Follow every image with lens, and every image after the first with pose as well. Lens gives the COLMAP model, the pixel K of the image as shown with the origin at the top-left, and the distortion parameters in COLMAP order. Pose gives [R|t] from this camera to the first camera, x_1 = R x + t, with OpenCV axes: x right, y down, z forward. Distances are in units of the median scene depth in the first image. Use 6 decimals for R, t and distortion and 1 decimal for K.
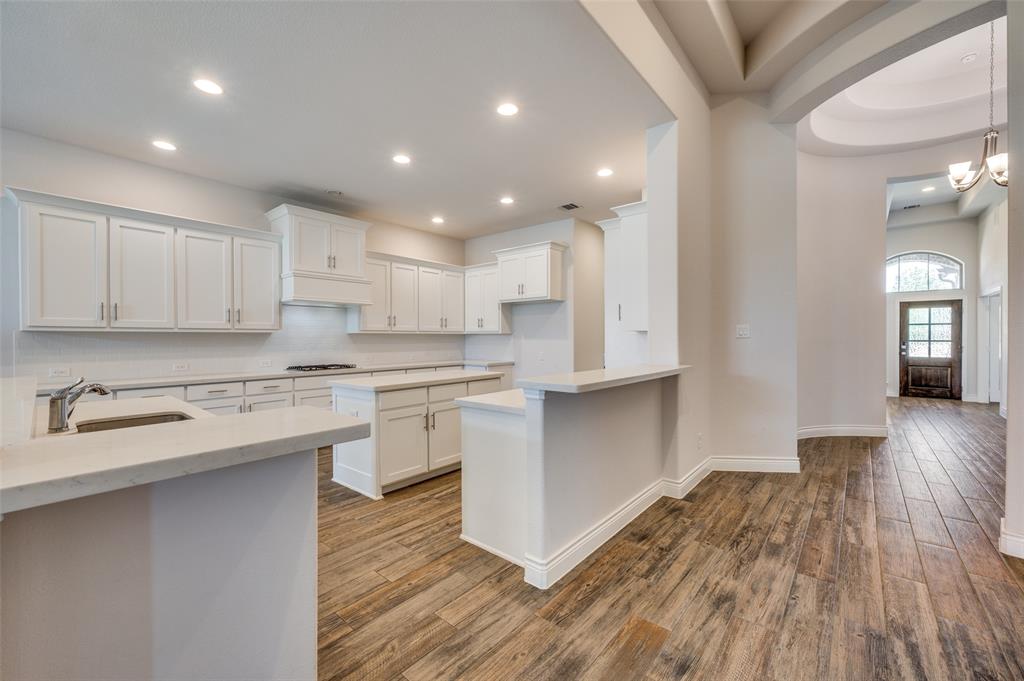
lens RADIAL K [[412.6, 0, 512.0], [0, 412.6, 340.5], [0, 0, 1]] dist [-0.000302, -0.000073]
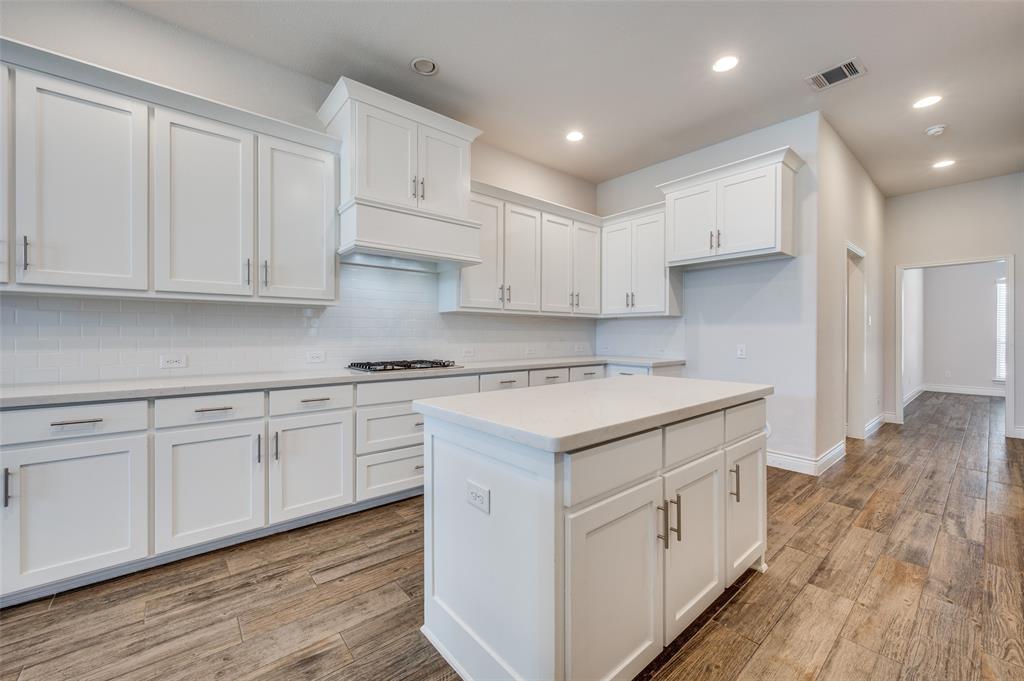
lens RADIAL K [[407.1, 0, 511.8], [0, 407.1, 335.7], [0, 0, 1]] dist [-0.000262, 0.000030]
pose [[0.985597, 0.006515, -0.168988, -0.214878], [-0.006831, 0.999976, -0.001293, 0.023006], [0.168975, 0.002429, 0.985617, 0.467160]]
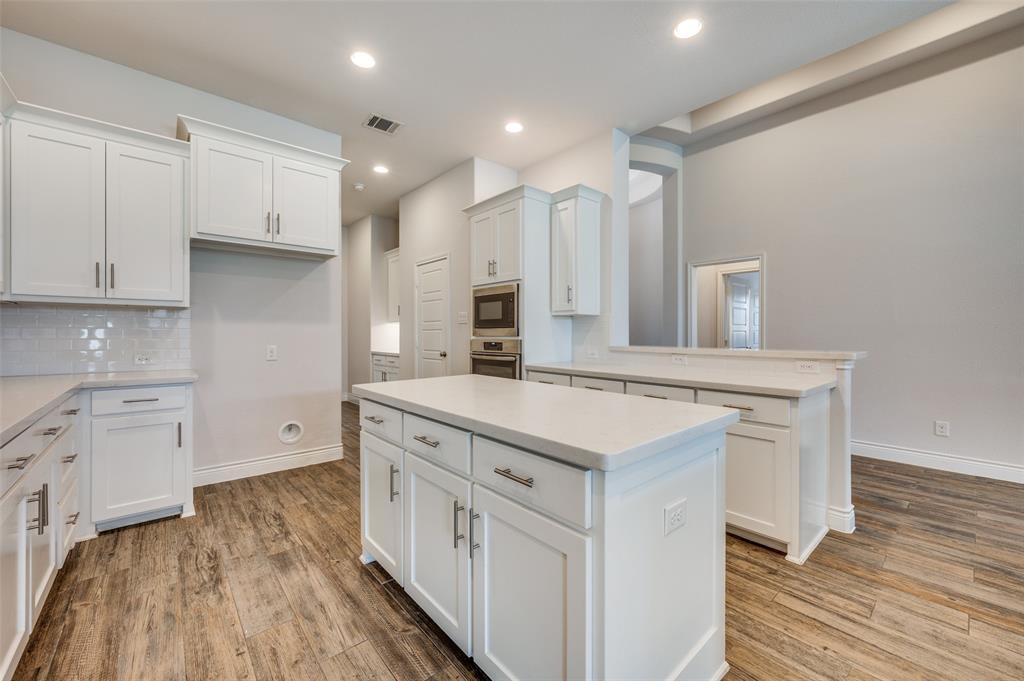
lens RADIAL K [[407.1, 0, 511.8], [0, 407.1, 335.7], [0, 0, 1]] dist [-0.000262, 0.000030]
pose [[0.153911, 0.000265, 0.988085, -0.549662], [0.008306, 0.999964, -0.001562, 0.023572], [-0.988050, 0.008447, 0.153903, 0.802316]]
